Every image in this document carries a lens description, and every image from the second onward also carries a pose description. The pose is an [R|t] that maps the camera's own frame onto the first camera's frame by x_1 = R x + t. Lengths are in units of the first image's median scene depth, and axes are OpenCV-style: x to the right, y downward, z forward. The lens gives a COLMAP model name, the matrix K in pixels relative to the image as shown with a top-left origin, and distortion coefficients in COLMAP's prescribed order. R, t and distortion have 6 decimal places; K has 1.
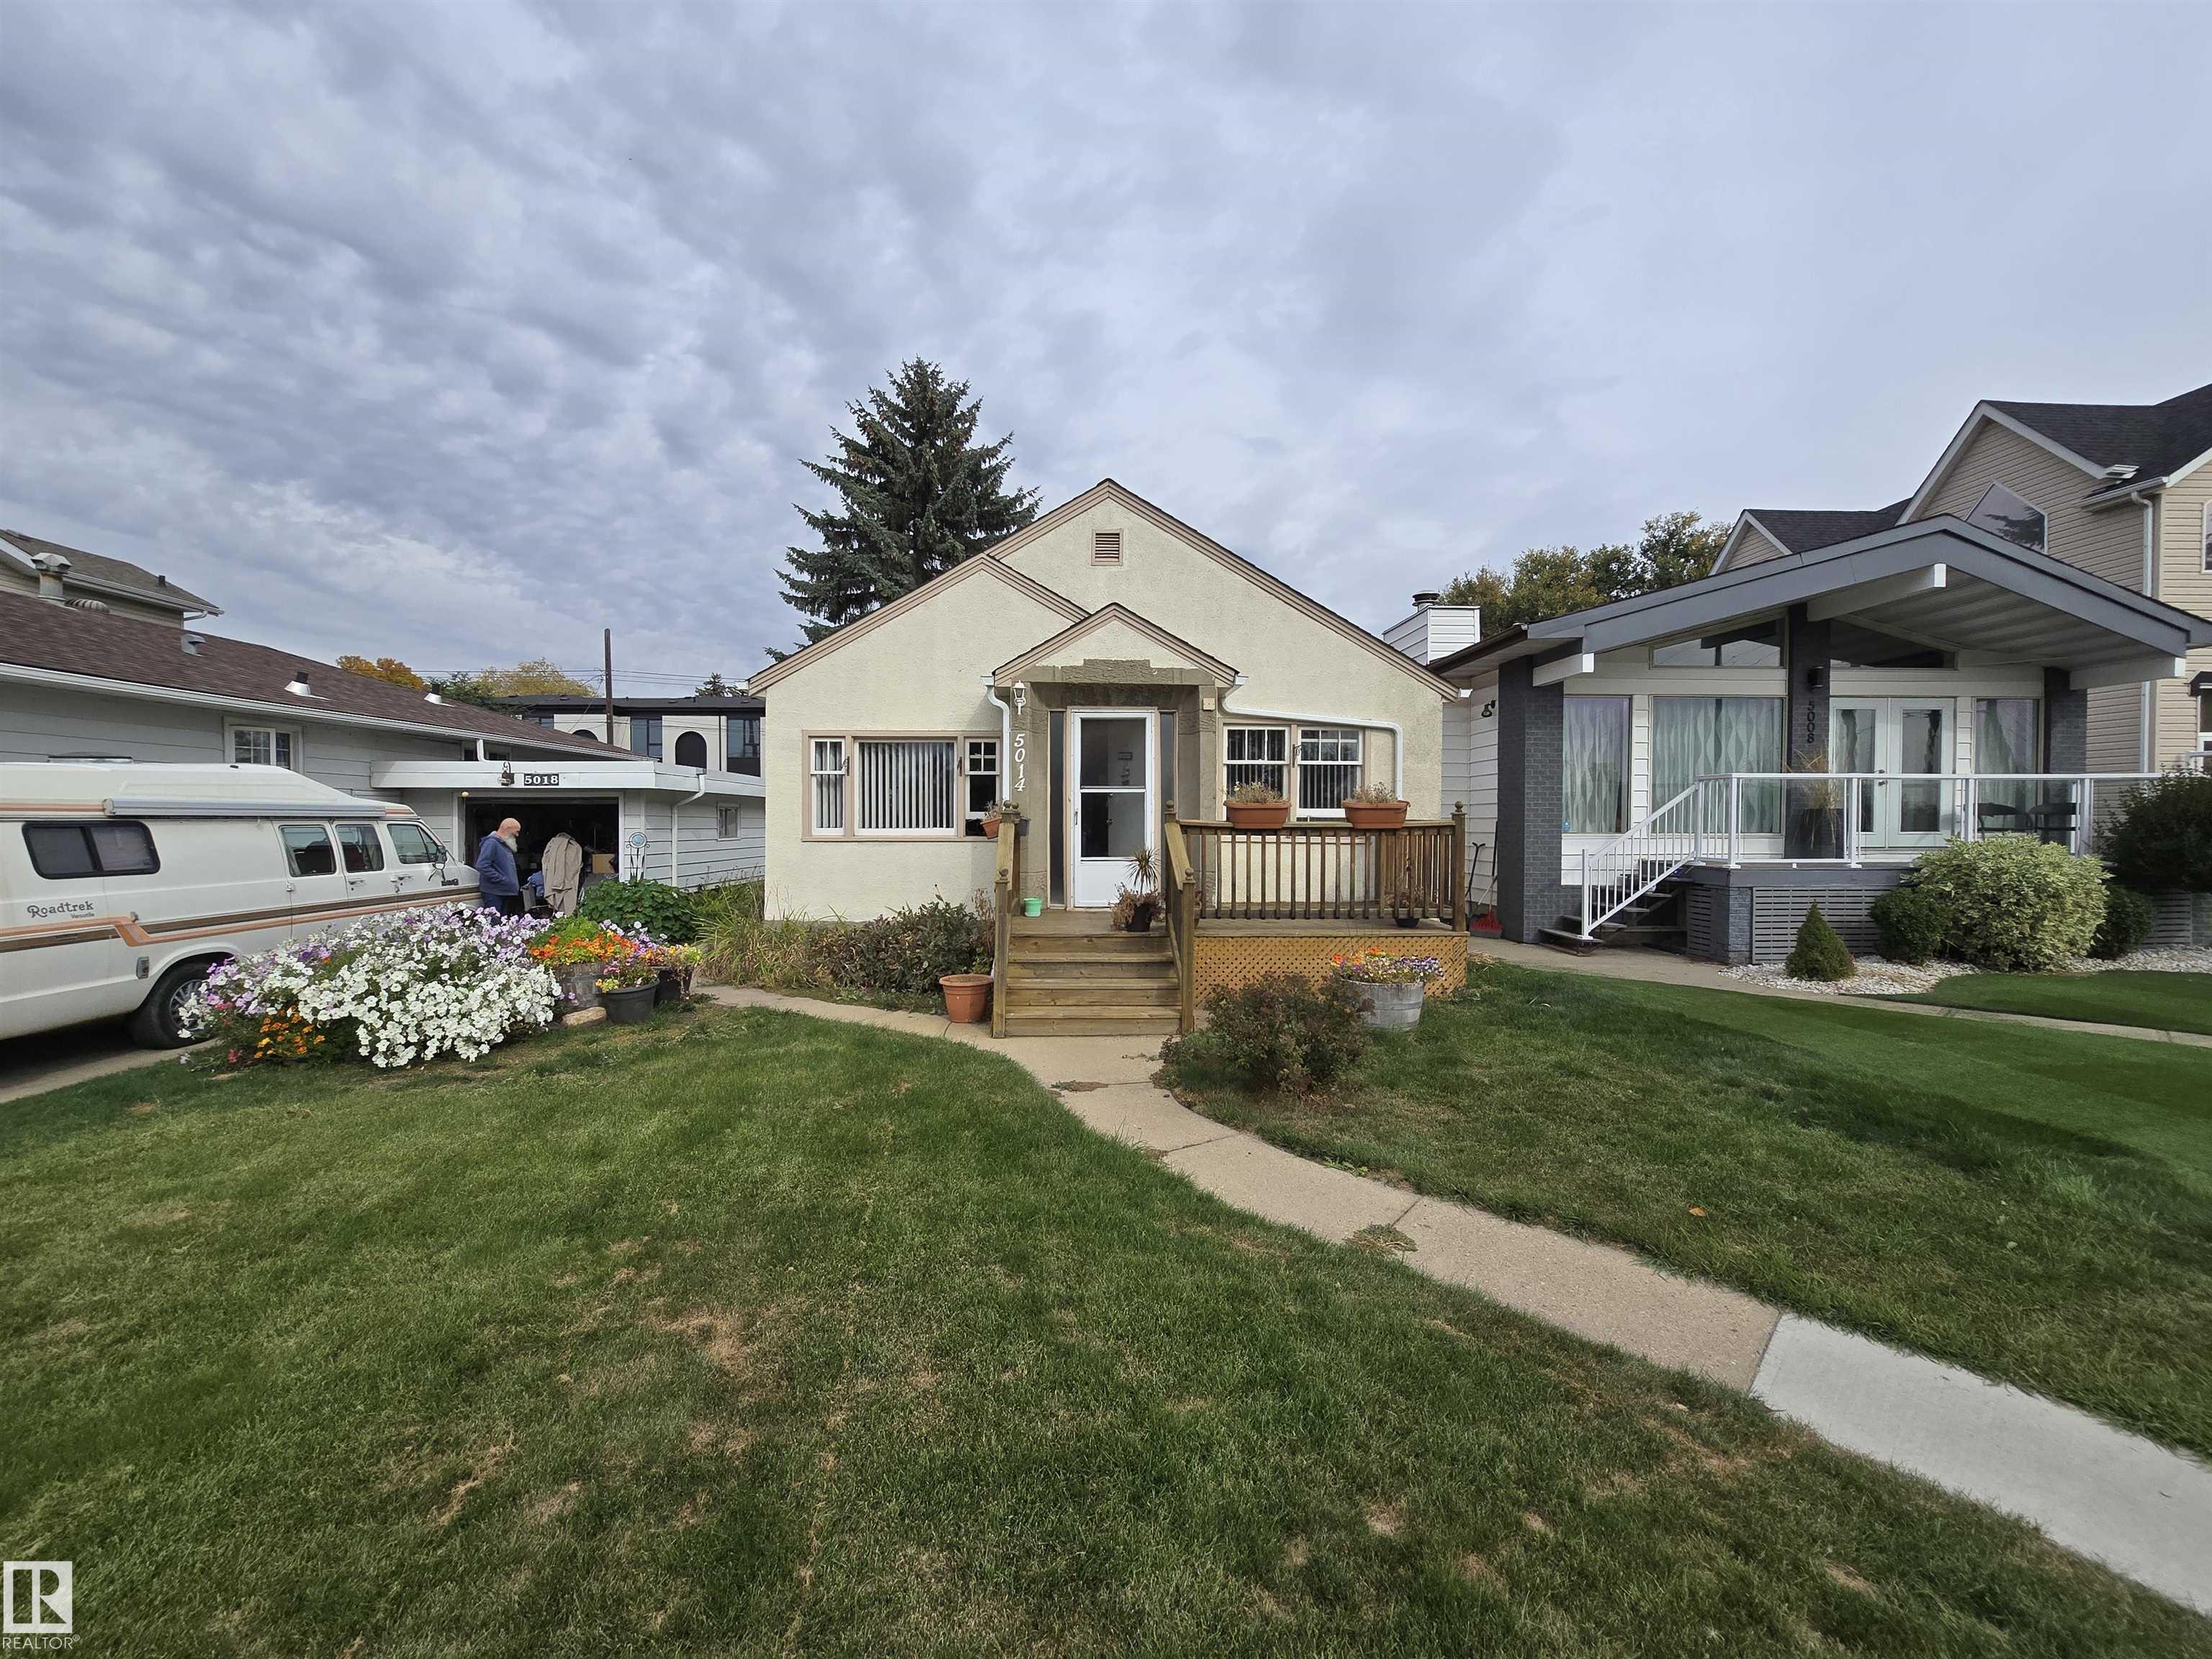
lens RADIAL K [[908.6, 0, 1106.0], [0, 908.6, 829.5], [0, 0, 1]] dist [-0.001393, -0.000081]
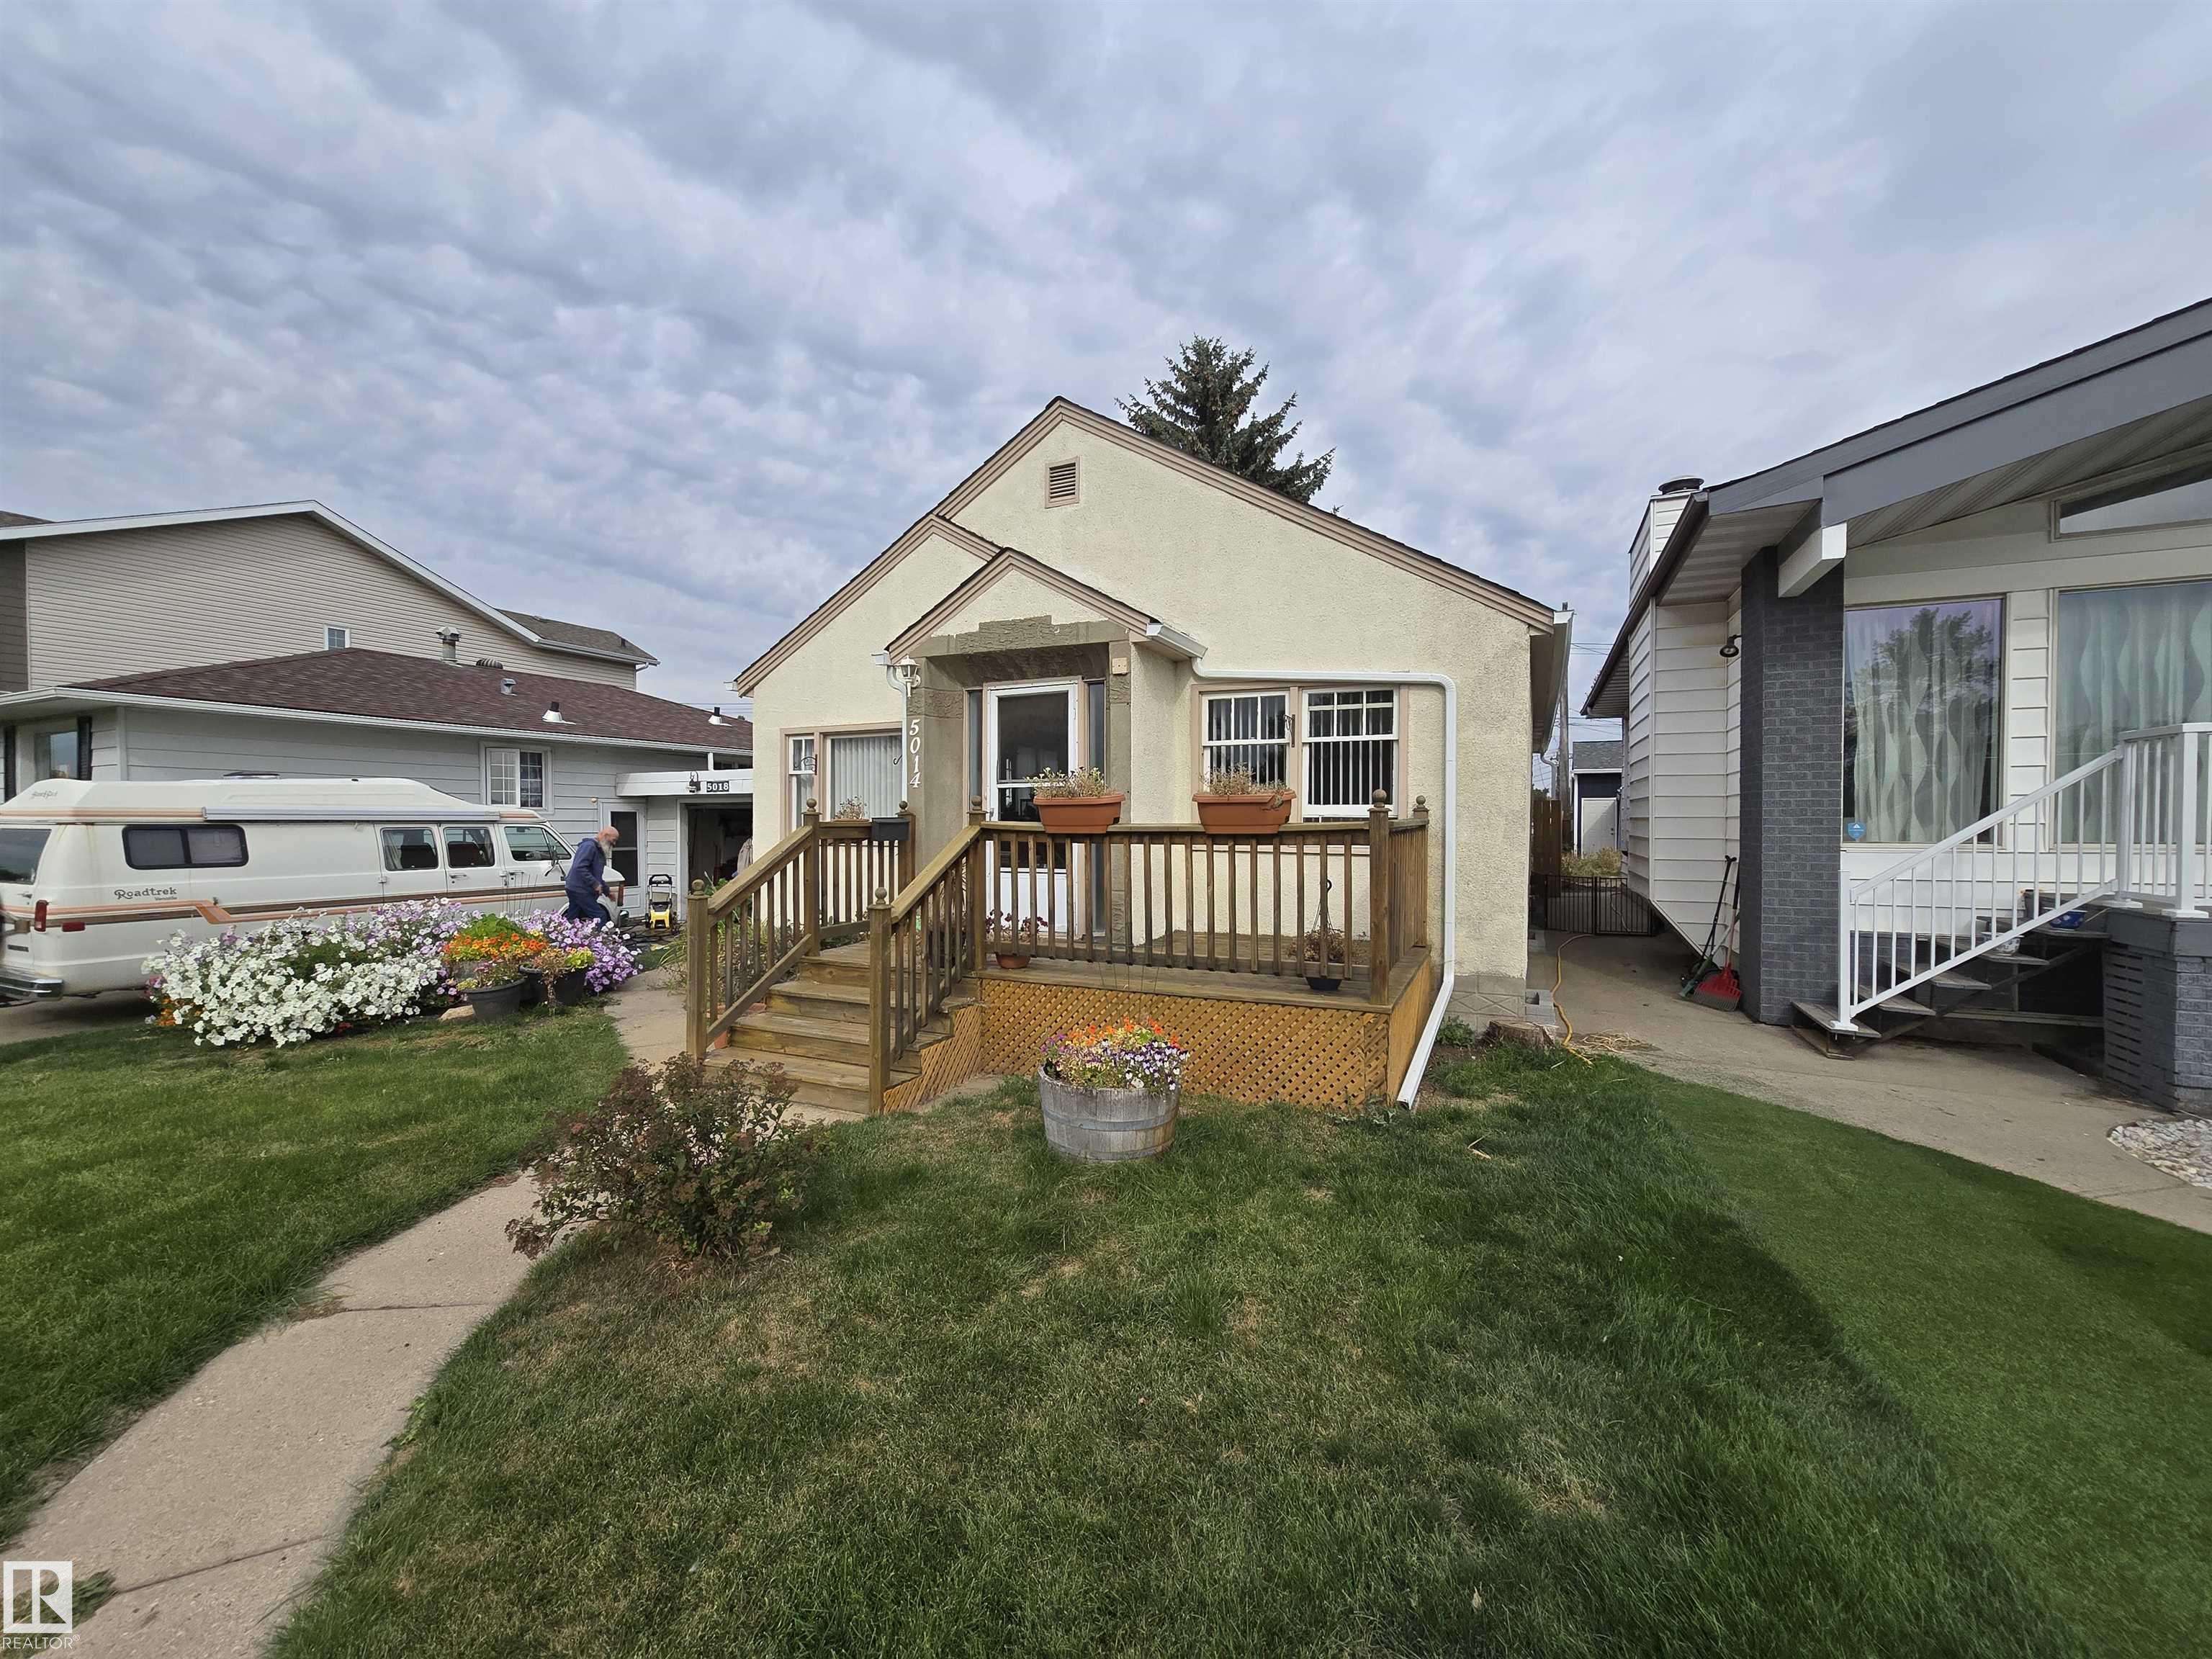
lens RADIAL K [[908.6, 0, 1106.0], [0, 908.6, 829.5], [0, 0, 1]] dist [-0.001393, -0.000081]
pose [[0.887332, 0.001396, -0.461129, 0.404076], [-0.002148, 0.999997, -0.001107, -0.002536], [0.461126, 0.001973, 0.887332, 0.300669]]
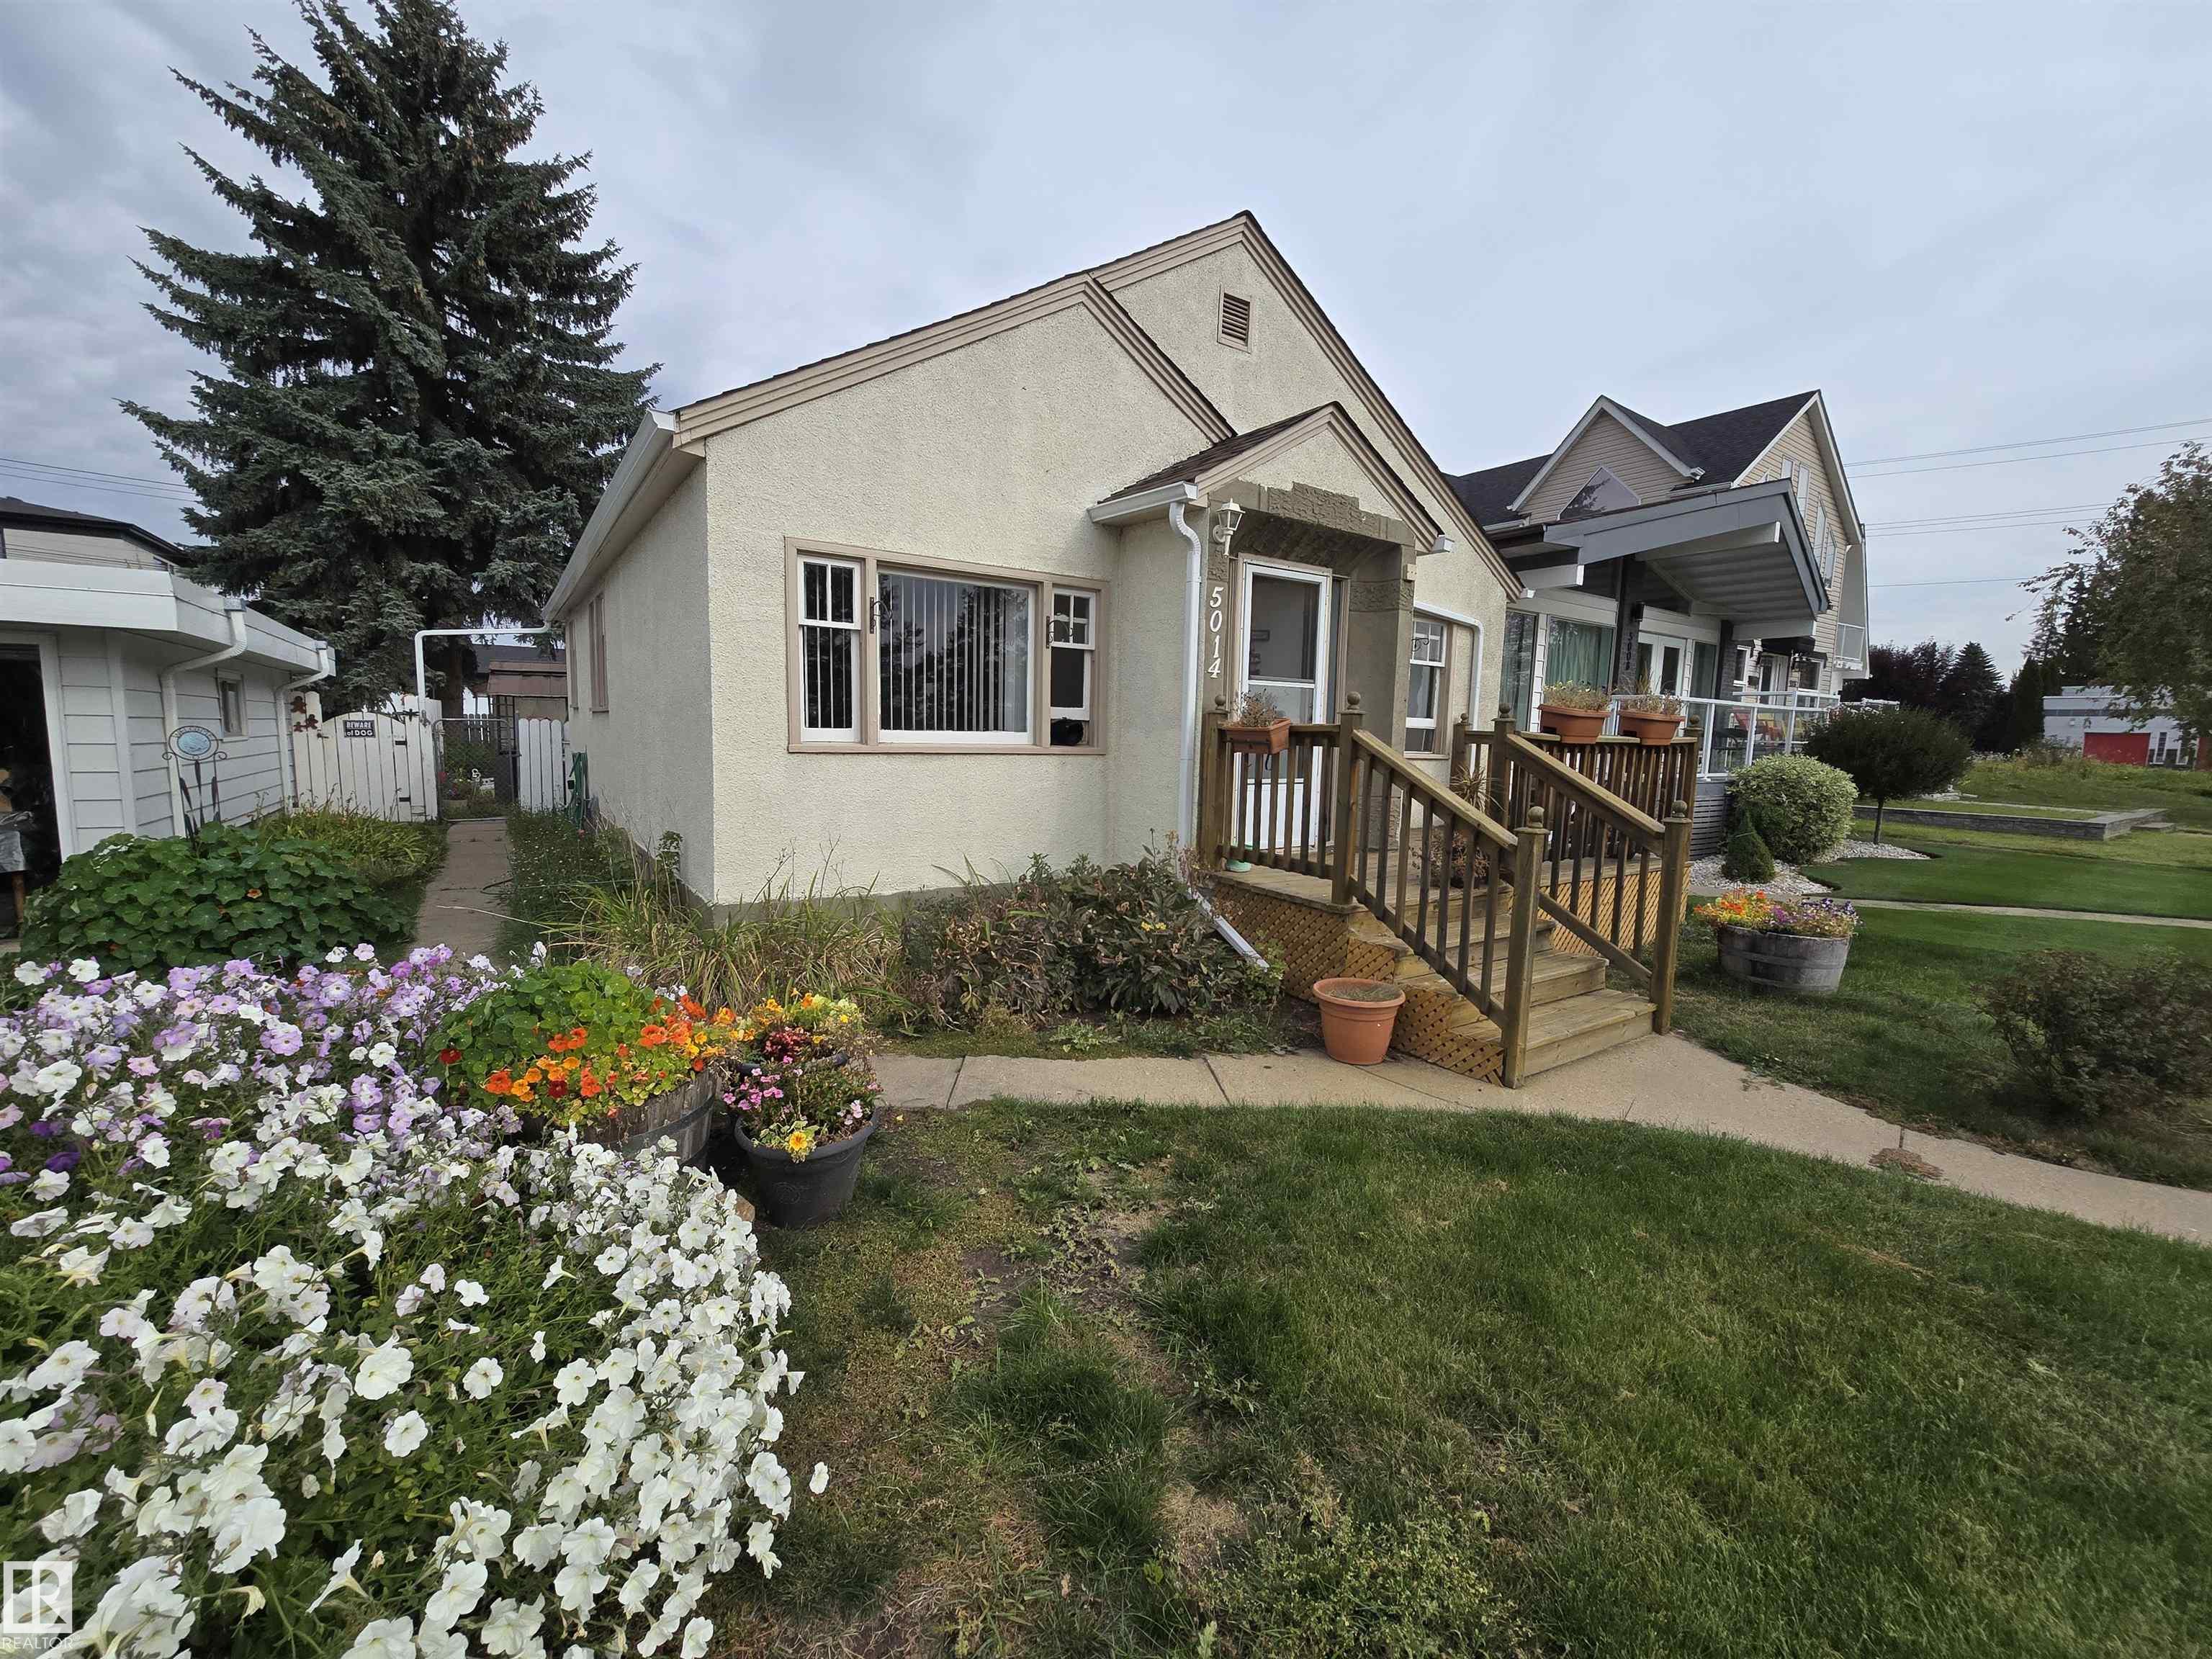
lens RADIAL K [[908.6, 0, 1106.0], [0, 908.6, 829.5], [0, 0, 1]] dist [-0.001393, -0.000081]
pose [[0.843647, -0.038329, 0.535528, -0.453778], [-0.018197, 0.994834, 0.099870, 0.001349], [-0.536590, -0.094000, 0.838591, 0.443978]]
